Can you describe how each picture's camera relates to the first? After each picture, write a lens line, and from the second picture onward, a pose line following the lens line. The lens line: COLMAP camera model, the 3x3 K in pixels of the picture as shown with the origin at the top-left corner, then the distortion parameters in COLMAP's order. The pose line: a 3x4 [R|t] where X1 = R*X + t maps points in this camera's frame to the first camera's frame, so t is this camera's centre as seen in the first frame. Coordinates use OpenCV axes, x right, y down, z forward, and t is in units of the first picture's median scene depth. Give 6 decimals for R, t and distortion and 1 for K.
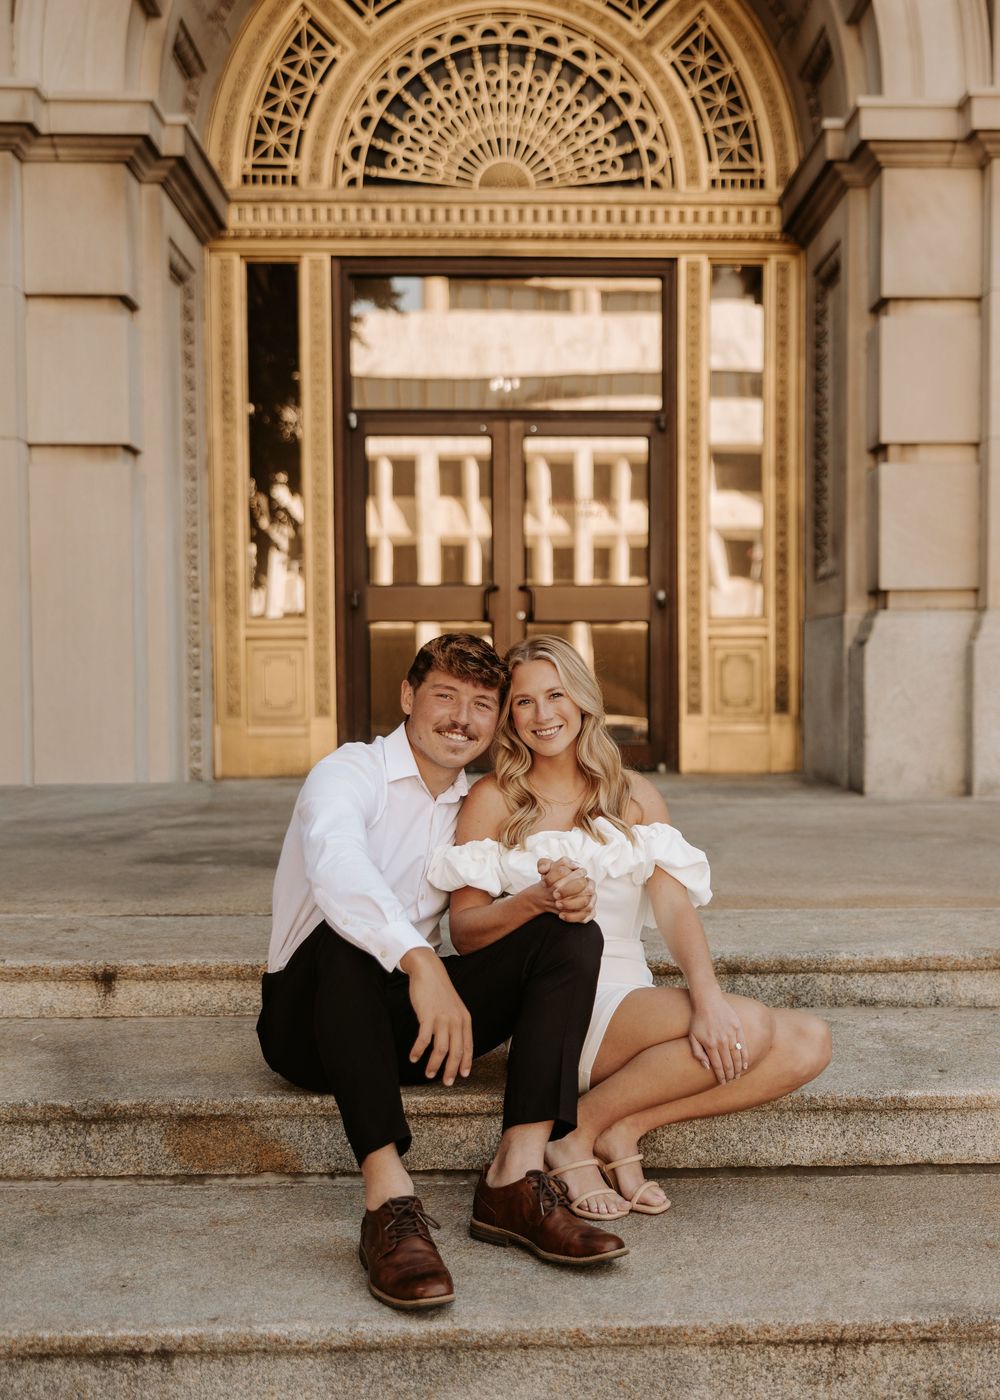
lens RADIAL K [[1592.1, 0, 557.3], [0, 1592.1, 746.1], [0, 0, 1]] dist [0.012941, 0.000000]
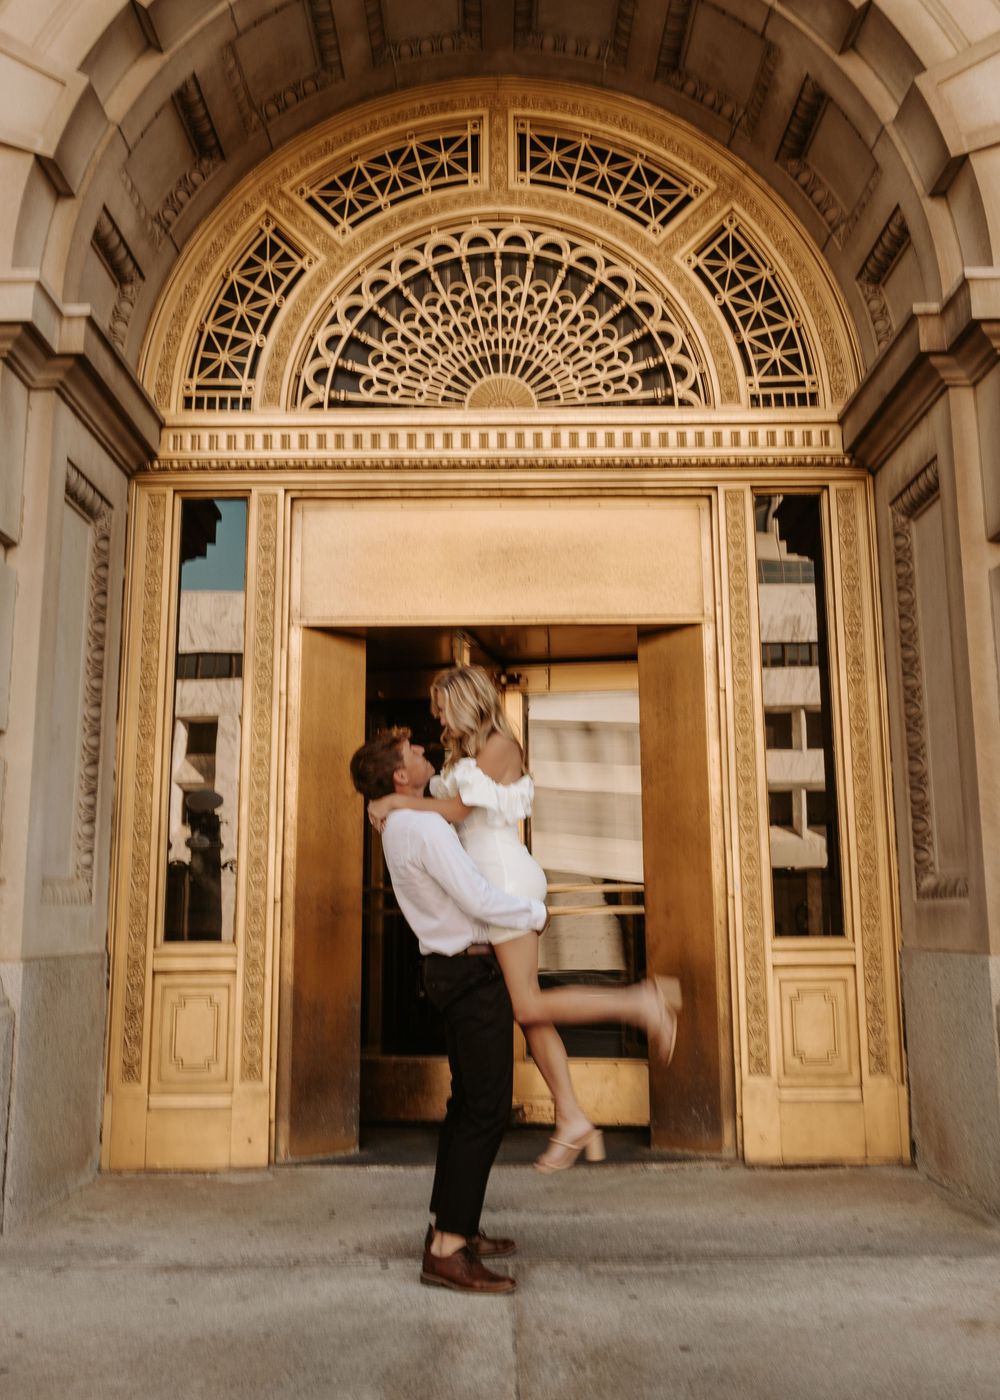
lens RADIAL K [[1357.5, 0, 500.2], [0, 1357.5, 630.0], [0, 0, 1]] dist [0.007025, 0.000000]
pose [[0.999740, -0.005349, -0.022158, -0.018359], [-0.000286, 0.969059, -0.246830, -0.066754], [0.022793, 0.246772, 0.968805, 0.352376]]
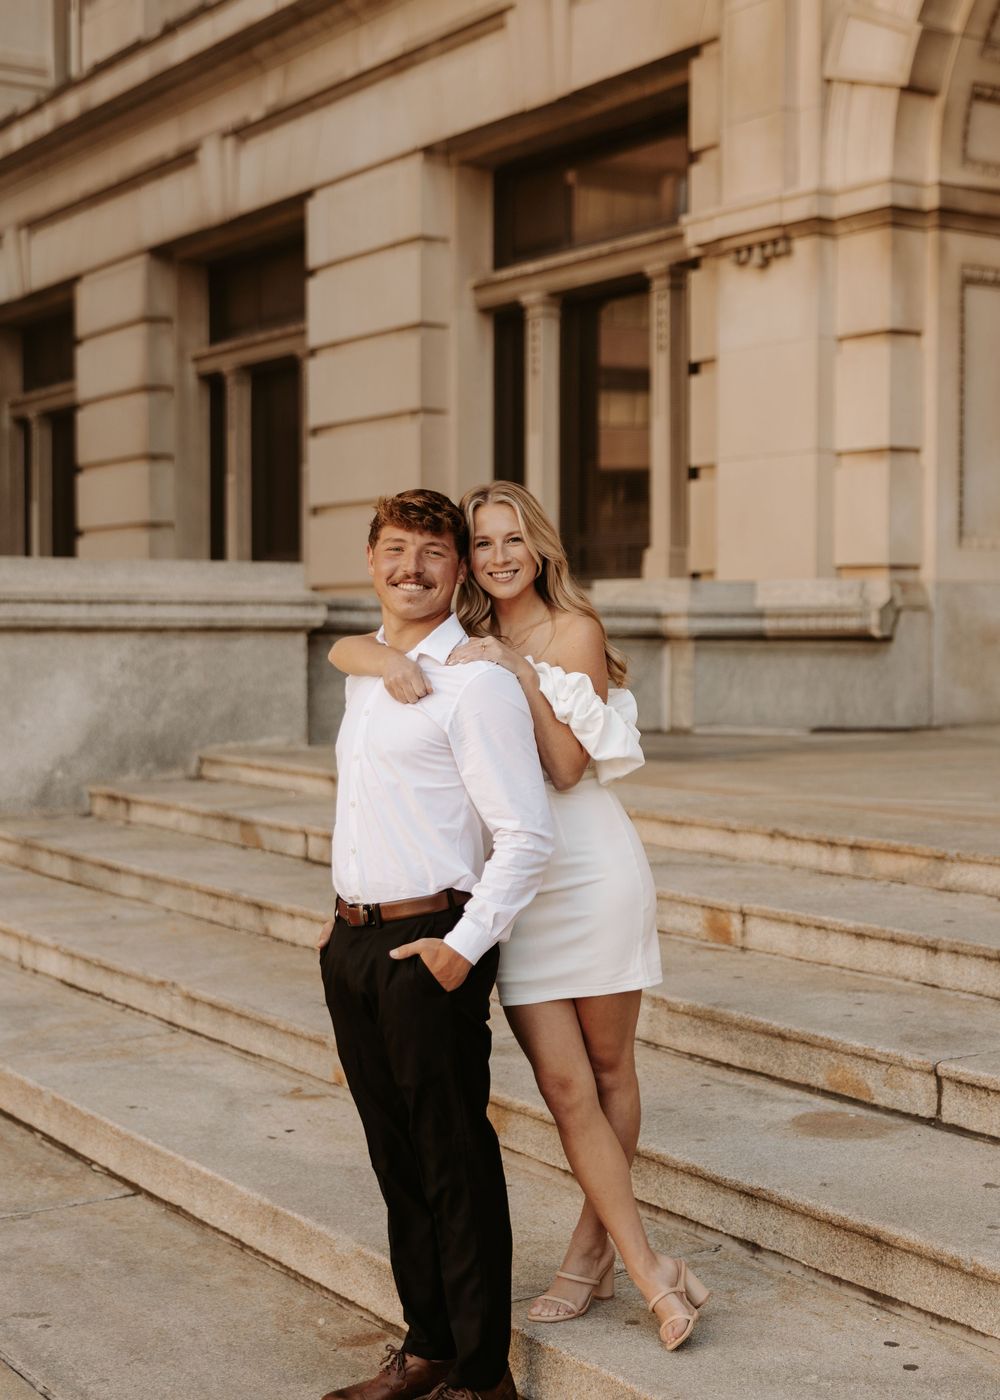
lens RADIAL K [[2049.7, 0, 538.0], [0, 2049.7, 697.3], [0, 0, 1]] dist [0.018178, 0.000000]
pose [[0.525036, 0.034953, -0.850362, 0.826659], [-0.047072, 0.998820, 0.011991, 0.002685], [0.849777, 0.033732, 0.526062, -0.061308]]
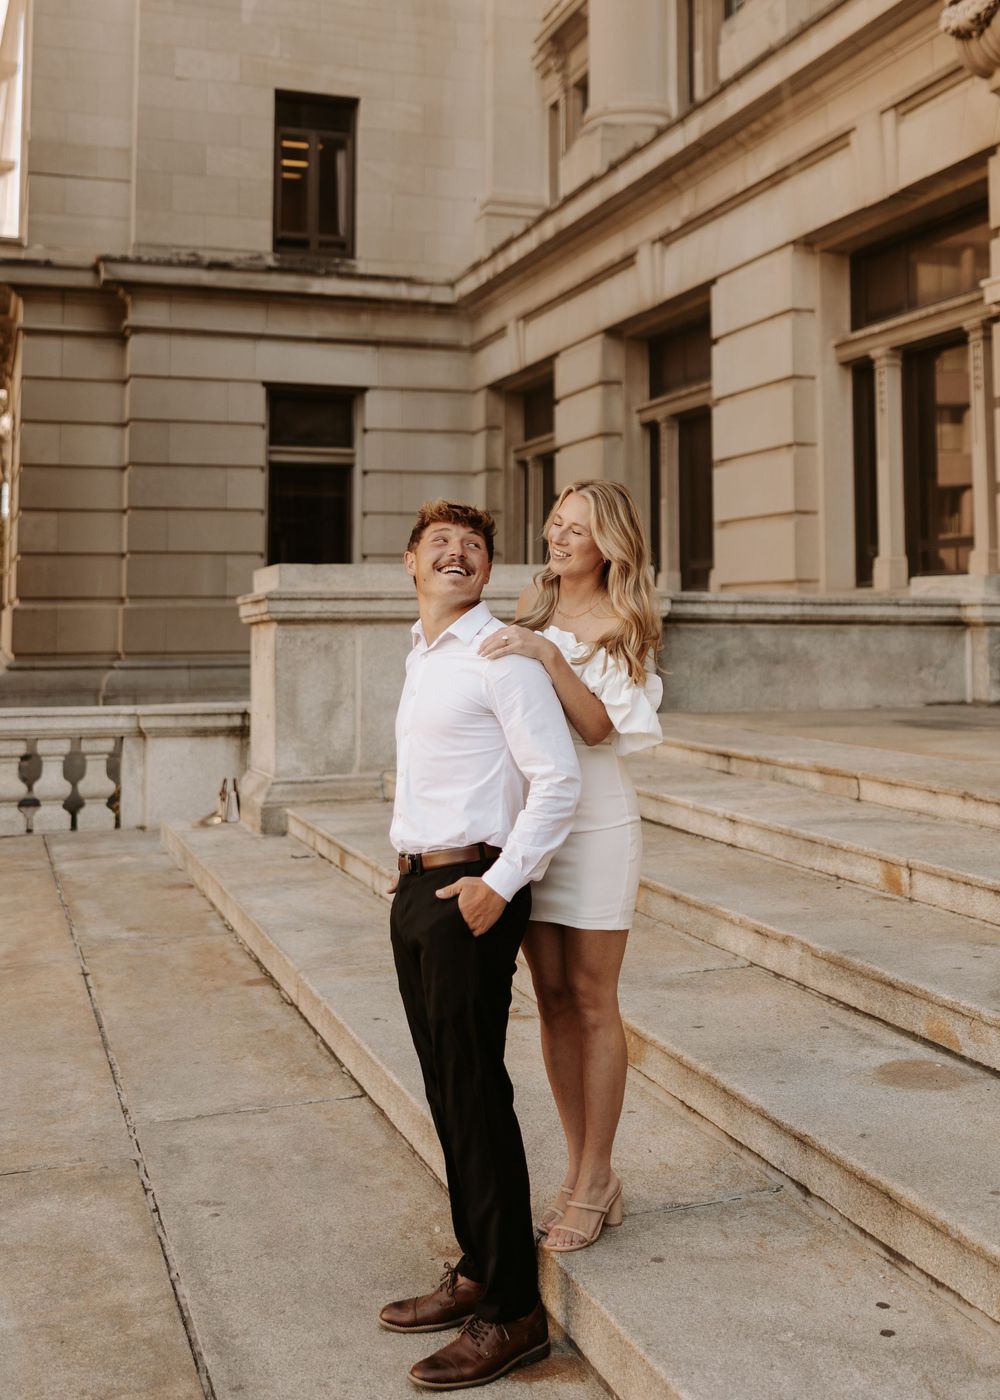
lens RADIAL K [[1592.1, 0, 600.9], [0, 1592.1, 475.4], [0, 0, 1]] dist [0.012941, 0.000000]
pose [[0.316445, -0.081178, -0.945131, 0.828458], [-0.044053, 0.993999, -0.100125, -0.002235], [0.947587, 0.073320, 0.310970, 0.047594]]
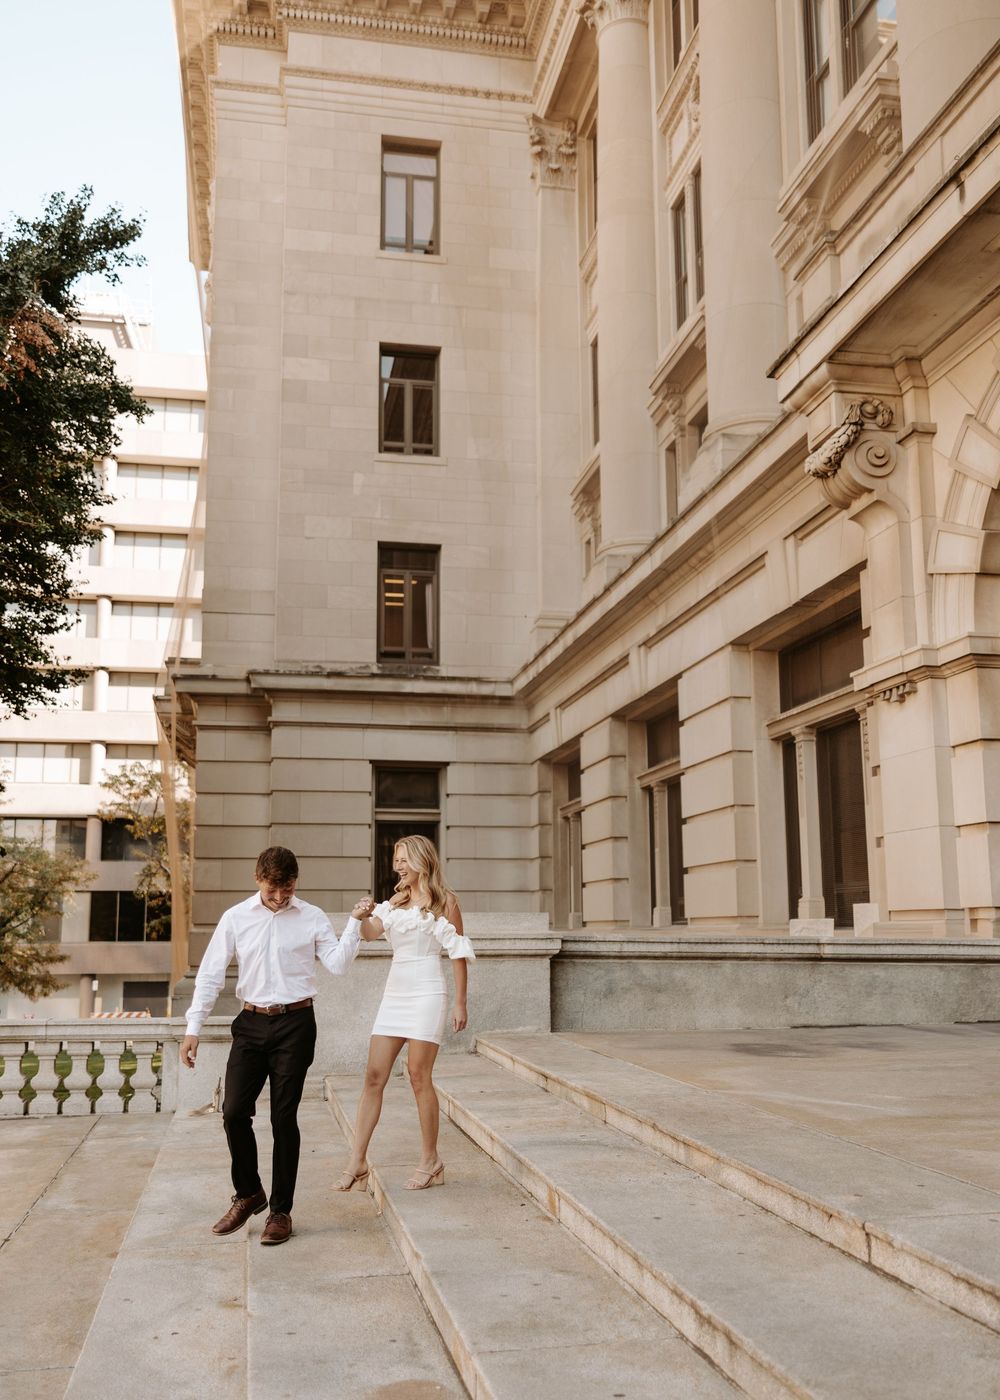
lens RADIAL K [[1224.5, 0, 473.0], [0, 1224.5, 742.4], [0, 0, 1]] dist [0.018215, 0.016931]
pose [[0.135639, -0.147417, -0.979730, 0.844369], [-0.048312, 0.986708, -0.155156, -0.031292], [0.989580, 0.068378, 0.126714, 0.232200]]
